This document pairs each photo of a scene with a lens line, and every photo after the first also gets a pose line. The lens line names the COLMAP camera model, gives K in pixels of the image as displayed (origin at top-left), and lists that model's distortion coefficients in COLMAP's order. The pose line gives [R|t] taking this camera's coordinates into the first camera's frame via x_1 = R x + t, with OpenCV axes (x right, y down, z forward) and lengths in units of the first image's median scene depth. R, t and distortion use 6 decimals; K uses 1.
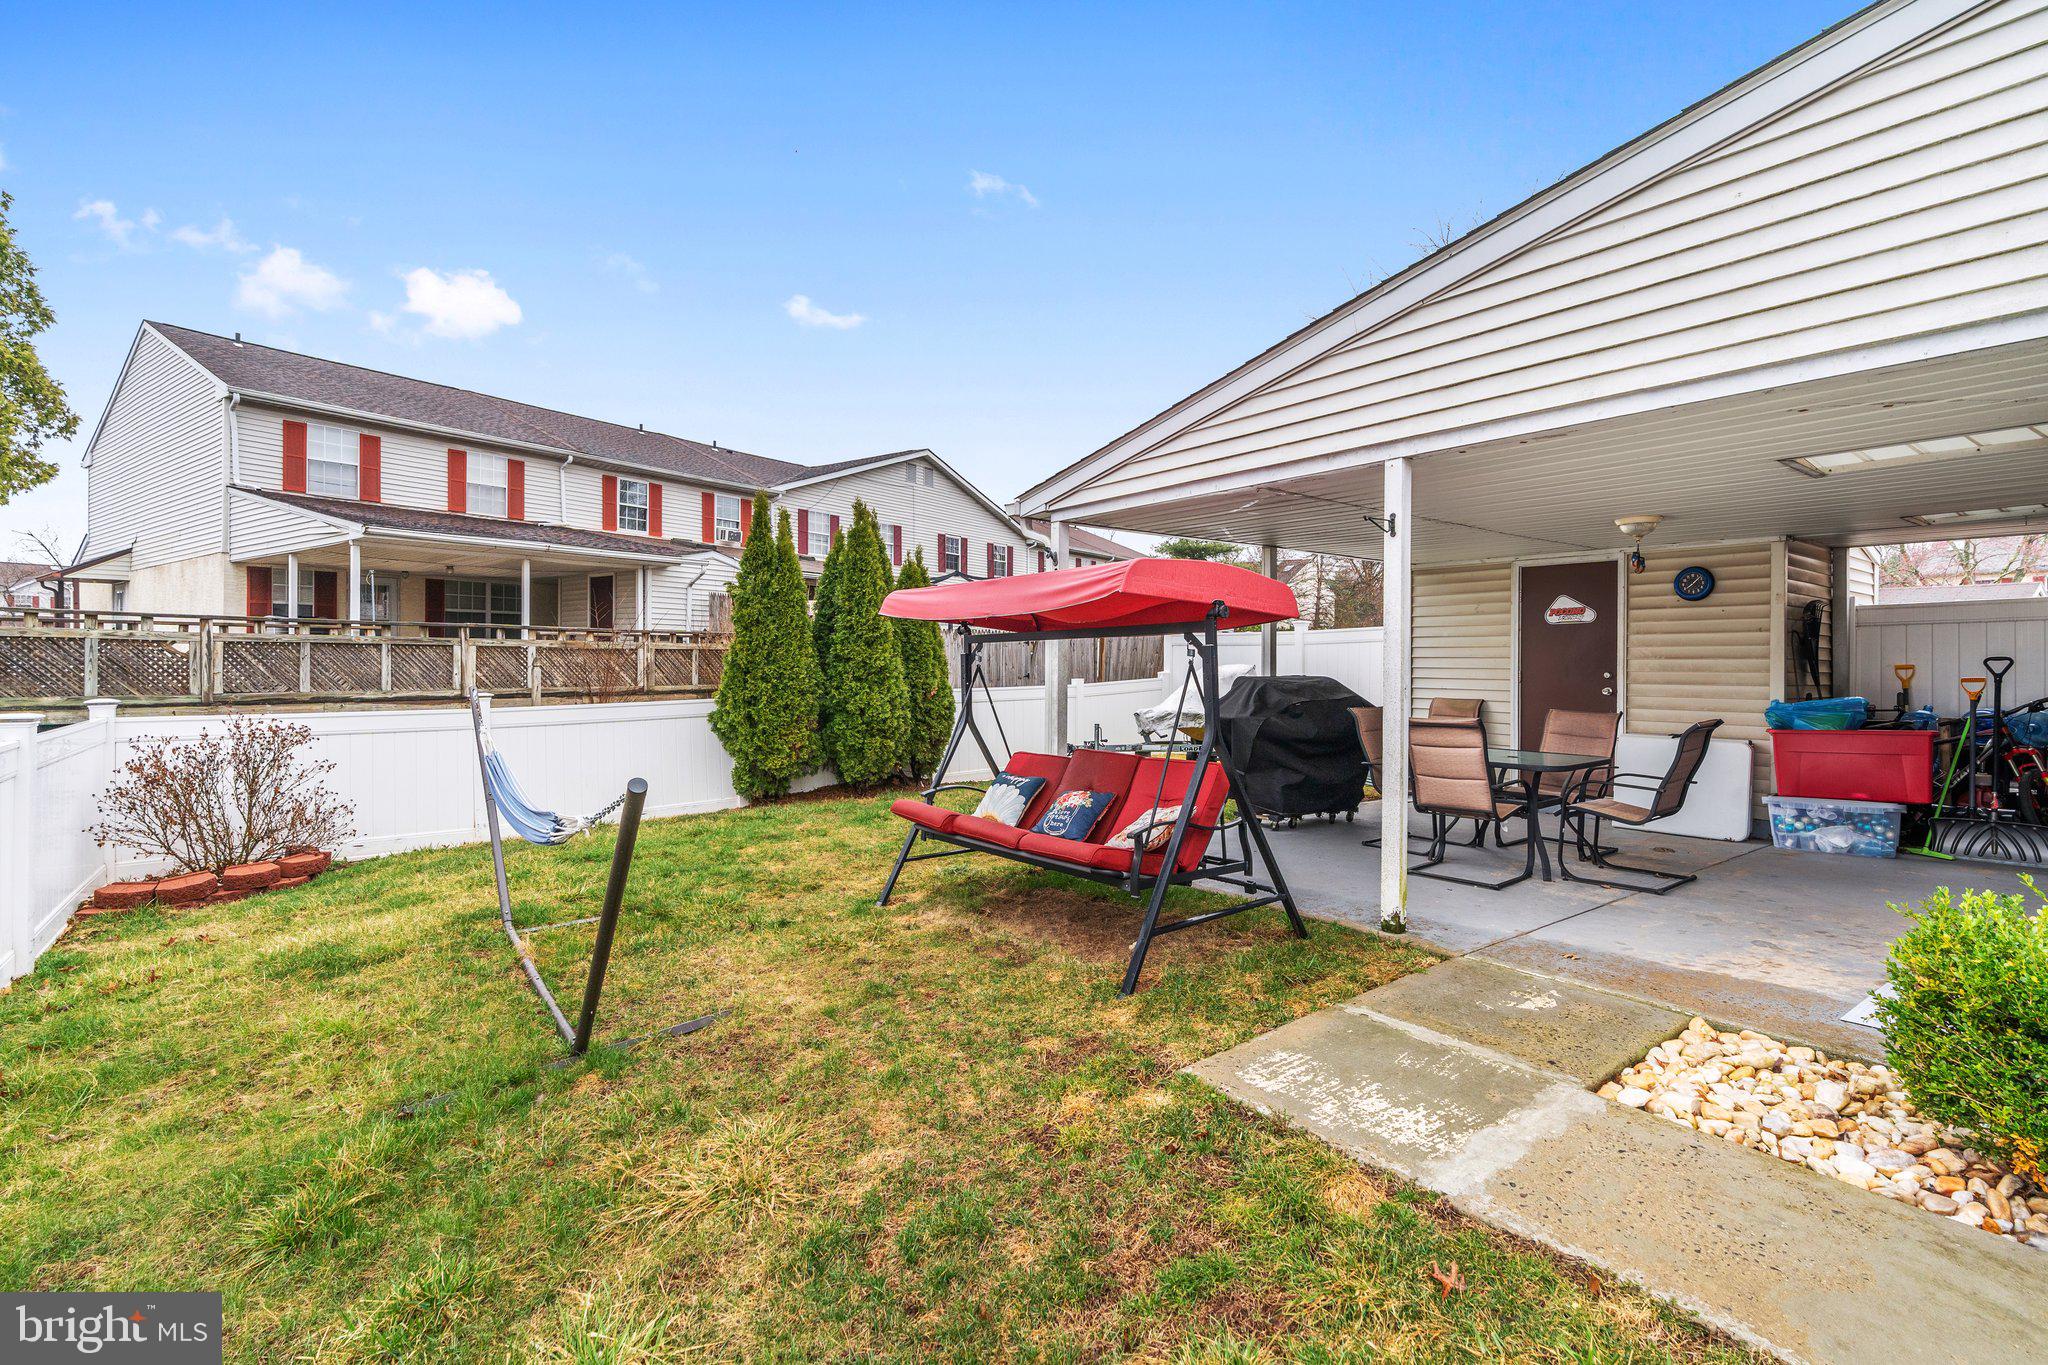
lens RADIAL K [[936.6, 0, 1041.9], [0, 936.6, 668.4], [0, 0, 1]] dist [-0.006834, 0.002170]
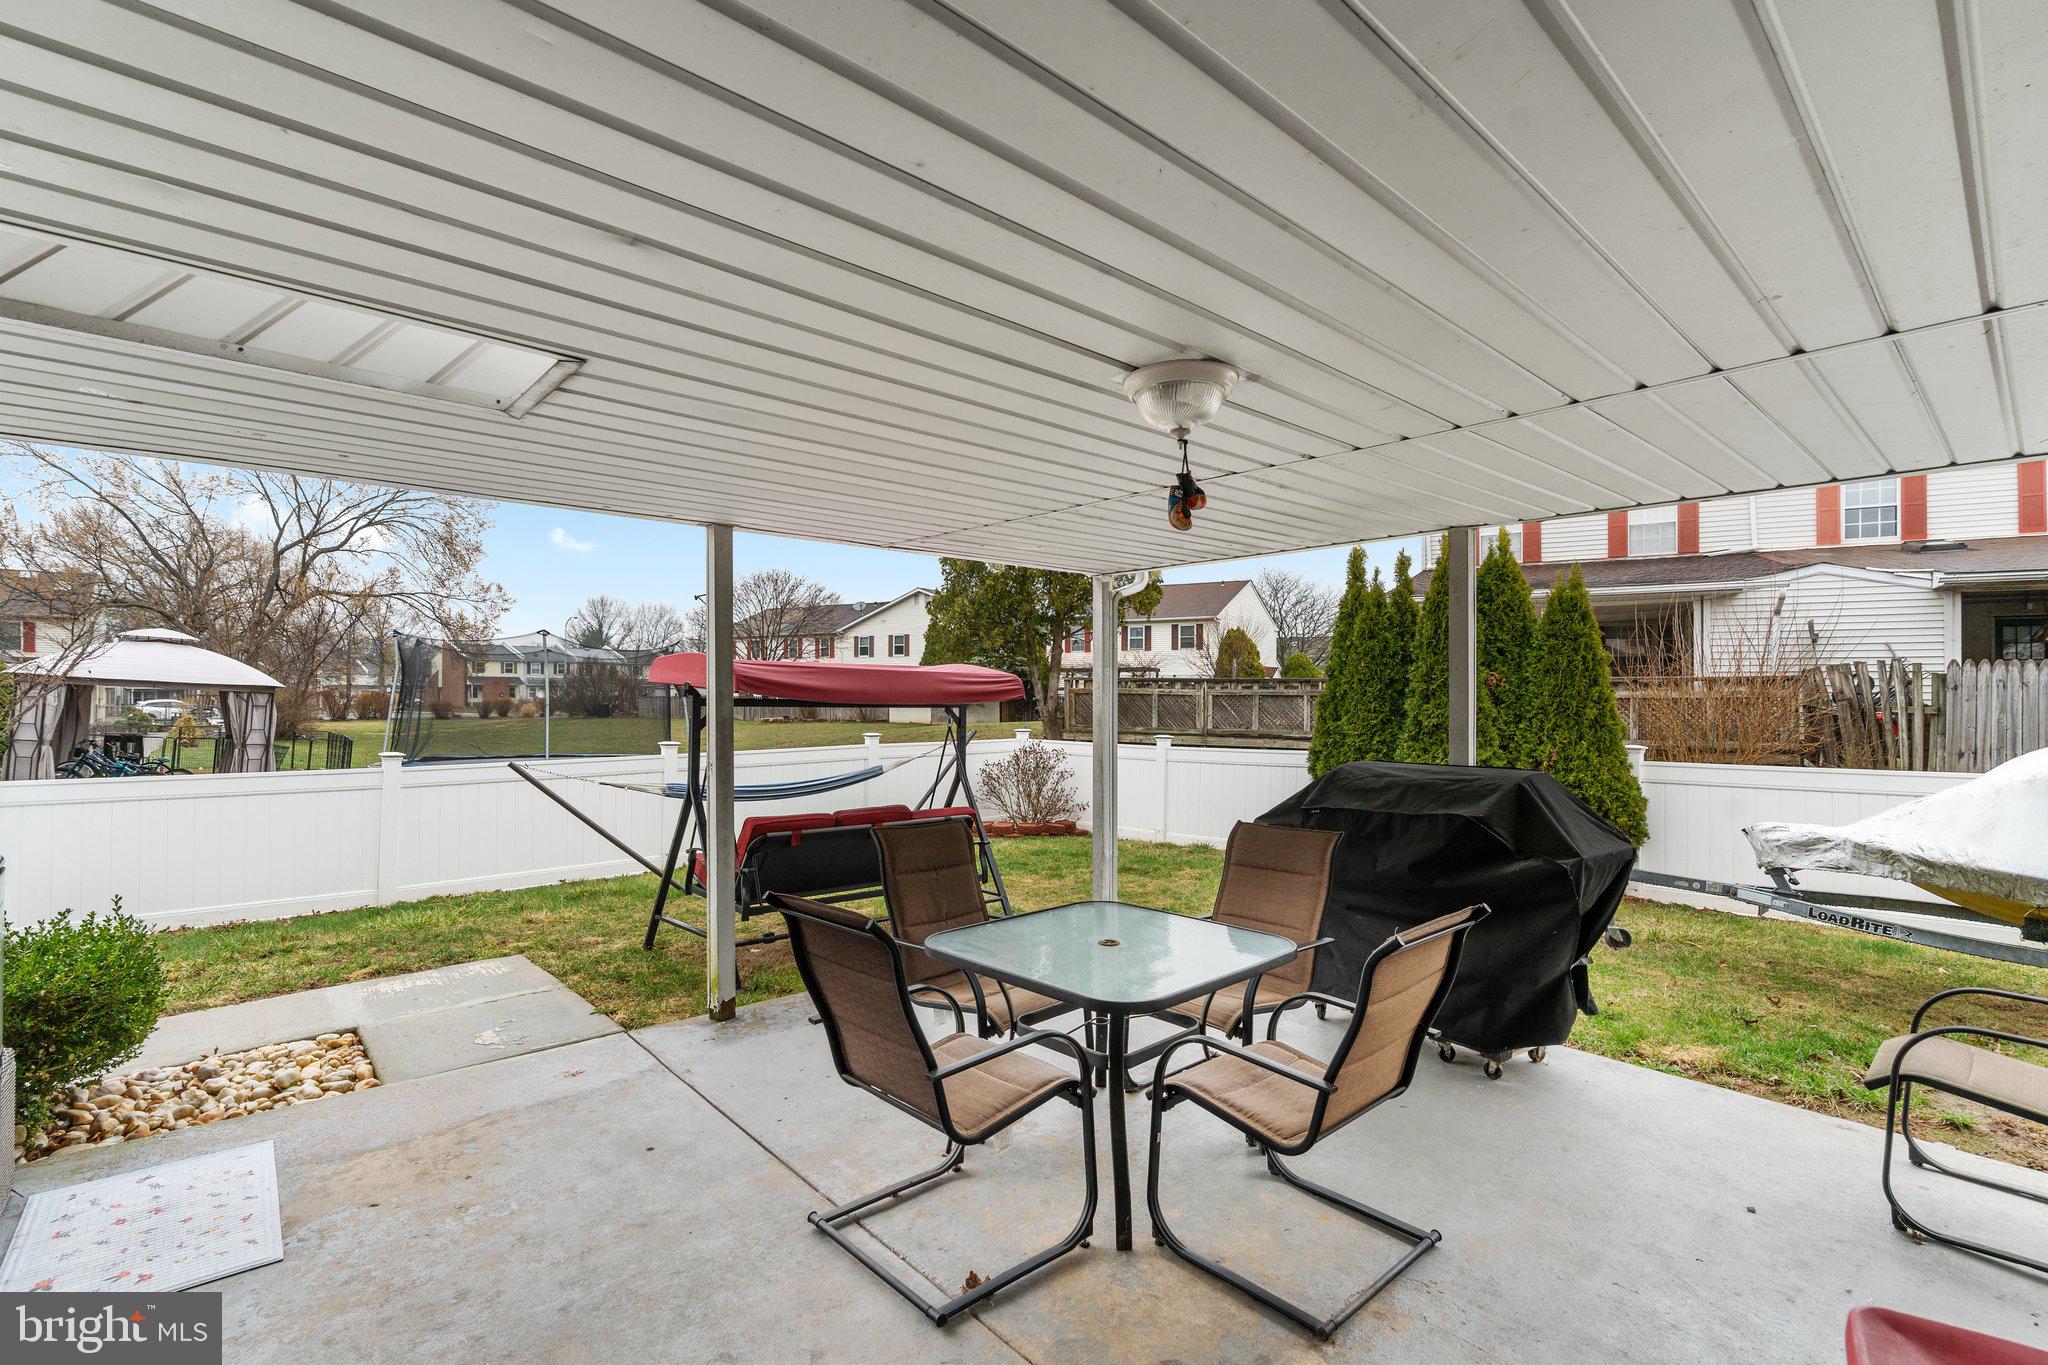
lens RADIAL K [[936.6, 0, 1044.7], [0, 936.6, 685.0], [0, 0, 1]] dist [-0.006834, 0.002170]
pose [[0.083178, -0.003636, -0.996528, 0.369282], [-0.008324, 0.999956, -0.004344, -0.020895], [0.996500, 0.008657, 0.083144, 0.328421]]
